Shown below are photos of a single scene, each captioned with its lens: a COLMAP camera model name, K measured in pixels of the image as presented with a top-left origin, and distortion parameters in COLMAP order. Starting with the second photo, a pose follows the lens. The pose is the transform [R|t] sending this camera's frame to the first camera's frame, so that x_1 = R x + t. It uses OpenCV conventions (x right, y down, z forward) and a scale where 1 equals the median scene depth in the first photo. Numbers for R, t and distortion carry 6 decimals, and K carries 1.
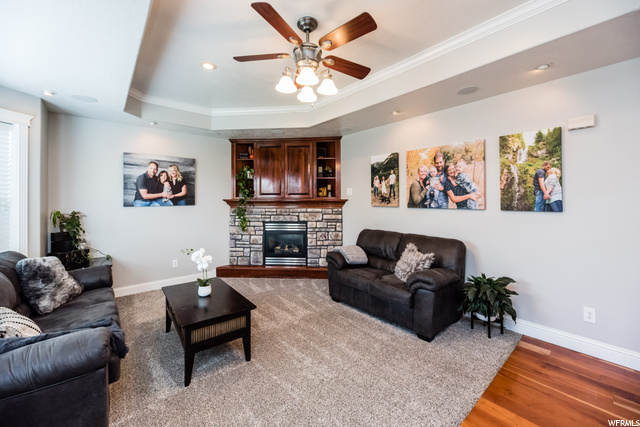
lens RADIAL K [[256.8, 0, 317.5], [0, 256.8, 199.1], [0, 0, 1]] dist [0.000608, 0.000020]
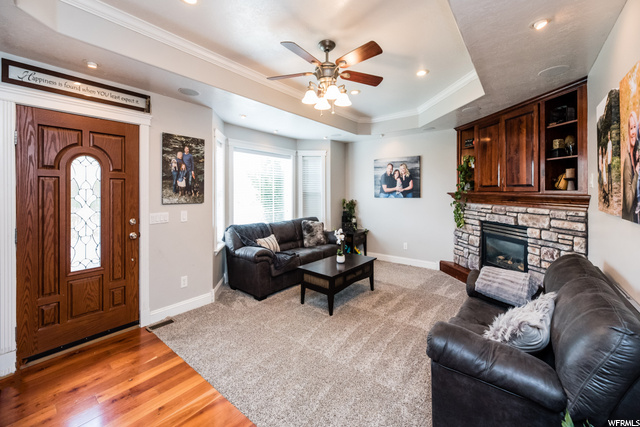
lens RADIAL K [[268.6, 0, 319.4], [0, 268.6, 191.9], [0, 0, 1]] dist [0.000780, 0.000031]
pose [[0.172180, 0.007014, -0.985040, 0.550537], [0.006190, 0.999947, 0.008202, -0.013186], [0.985046, -0.007510, 0.172128, 0.354679]]
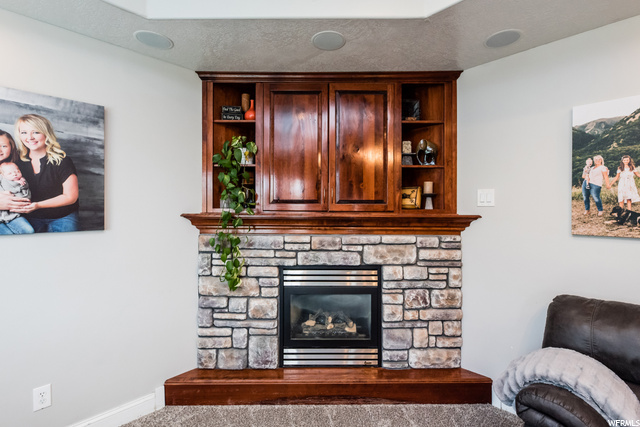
lens RADIAL K [[295.8, 0, 318.7], [0, 295.8, 210.8], [0, 0, 1]] dist [0.002150, 0.000099]
pose [[0.997177, 0.004370, 0.074954, -0.185406], [-0.005156, 0.999934, 0.010295, -0.009972], [-0.074904, -0.010653, 0.997134, 0.512359]]
